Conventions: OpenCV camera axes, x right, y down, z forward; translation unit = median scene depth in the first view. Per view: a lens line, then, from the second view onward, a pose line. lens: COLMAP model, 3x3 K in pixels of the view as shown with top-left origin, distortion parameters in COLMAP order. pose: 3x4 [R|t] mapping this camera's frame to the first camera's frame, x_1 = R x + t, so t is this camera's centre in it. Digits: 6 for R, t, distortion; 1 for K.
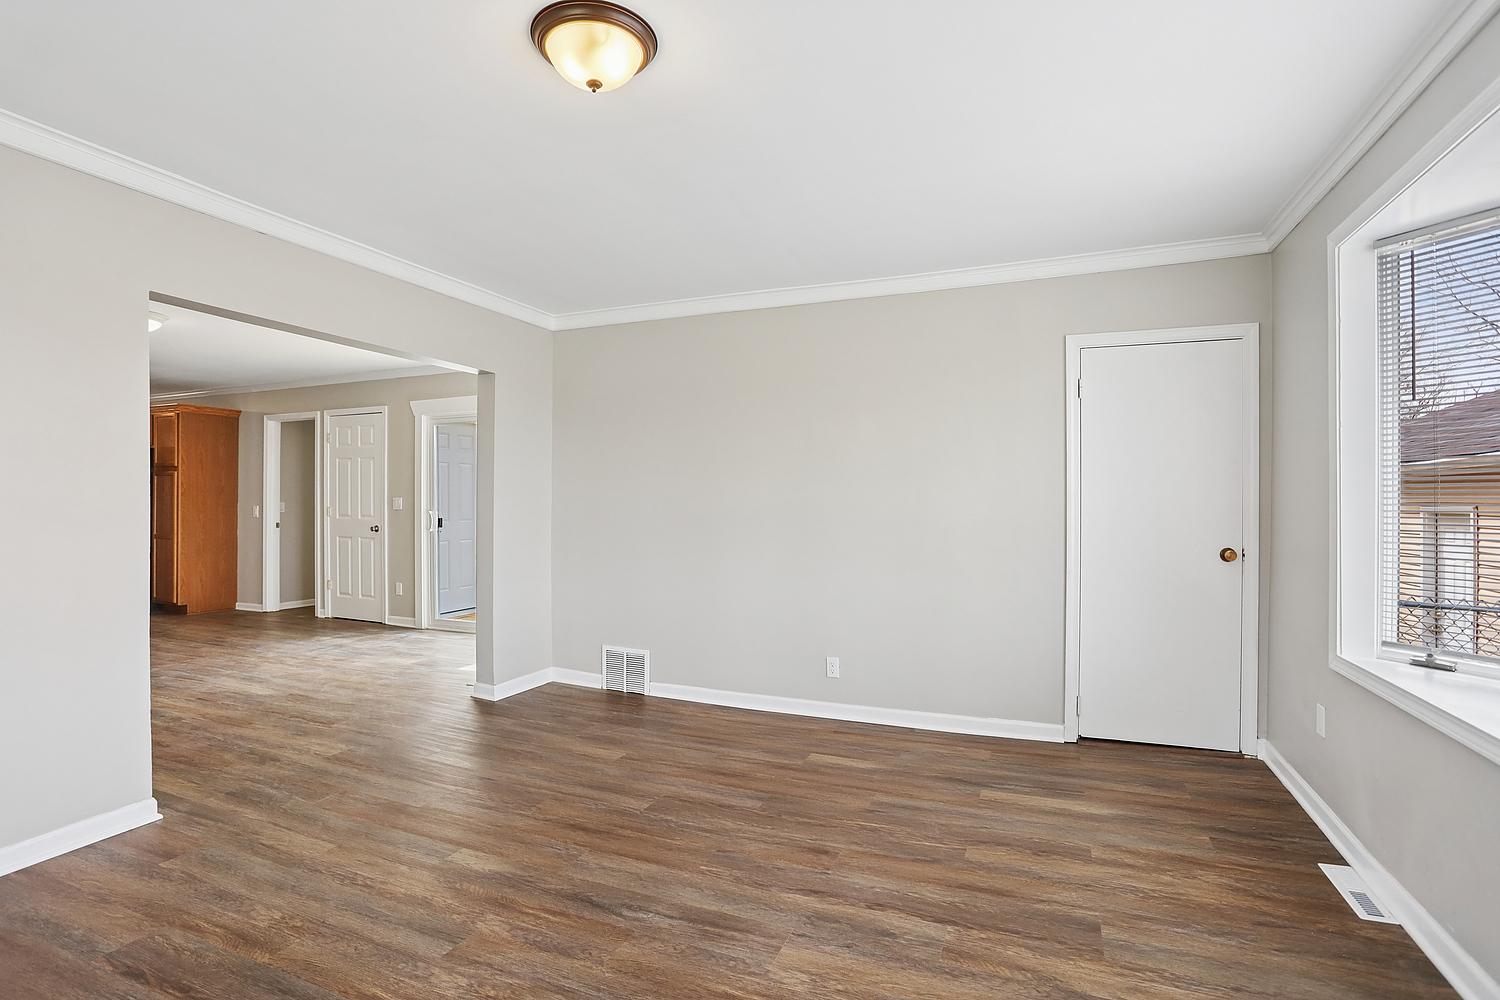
lens RADIAL K [[728.2, 0, 749.8], [0, 728.2, 505.6], [0, 0, 1]] dist [-0.001215, 0.001349]
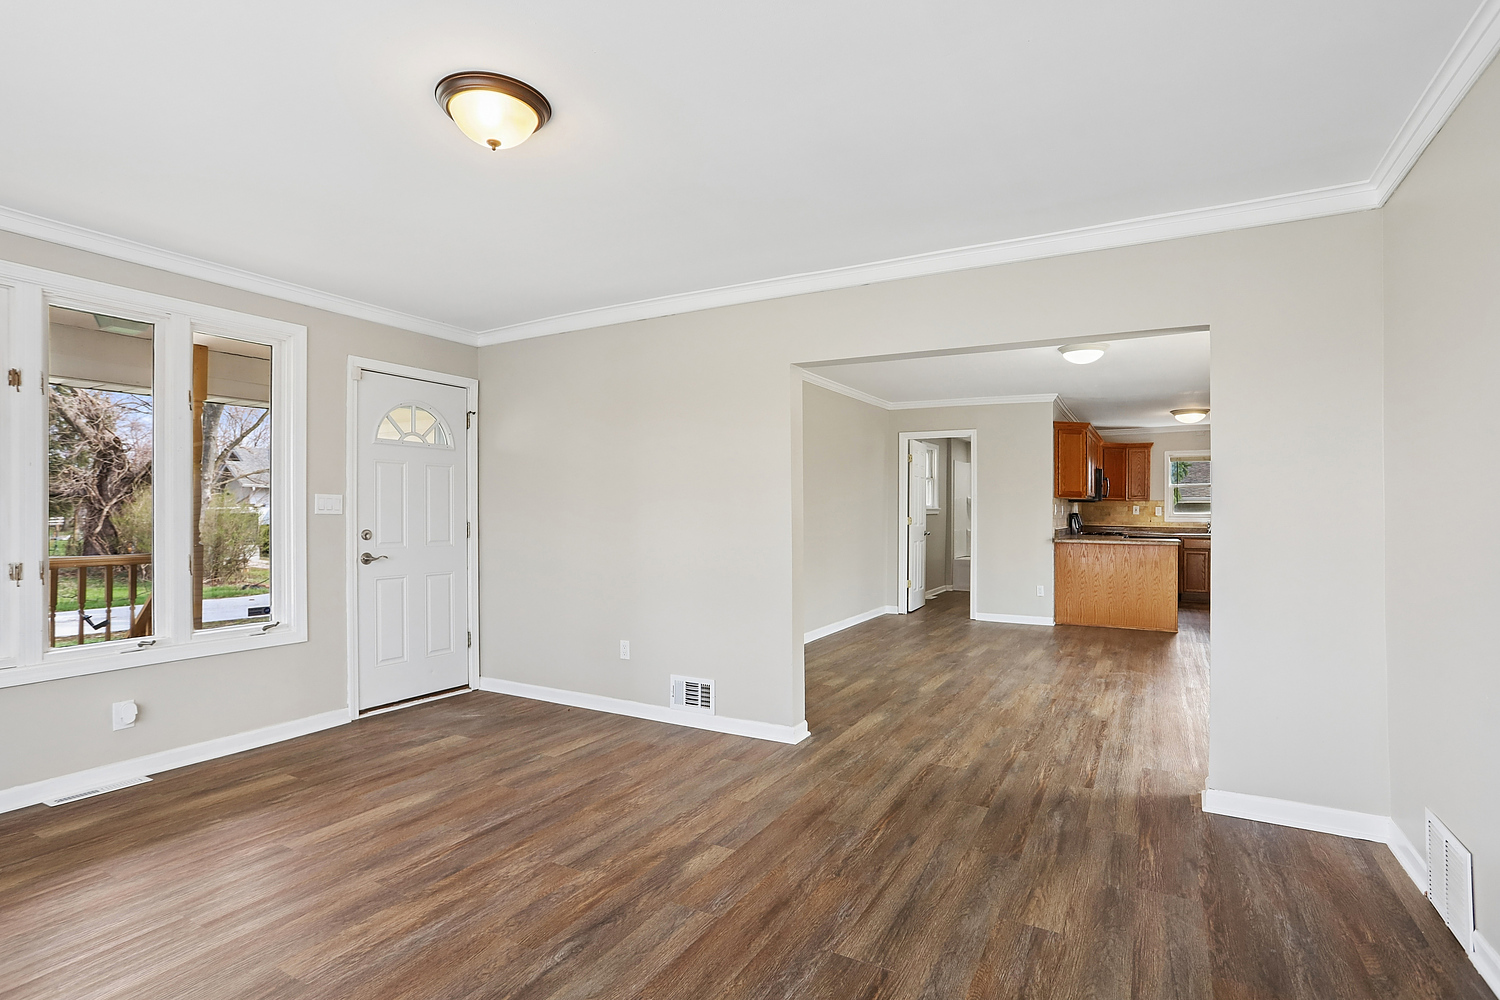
lens RADIAL K [[728.2, 0, 739.2], [0, 728.2, 523.9], [0, 0, 1]] dist [-0.001215, 0.001349]
pose [[-0.119234, 0.003263, -0.992861, 0.643345], [0.000749, 0.999995, 0.003196, -0.002675], [0.992866, -0.000363, -0.119236, 1.126317]]
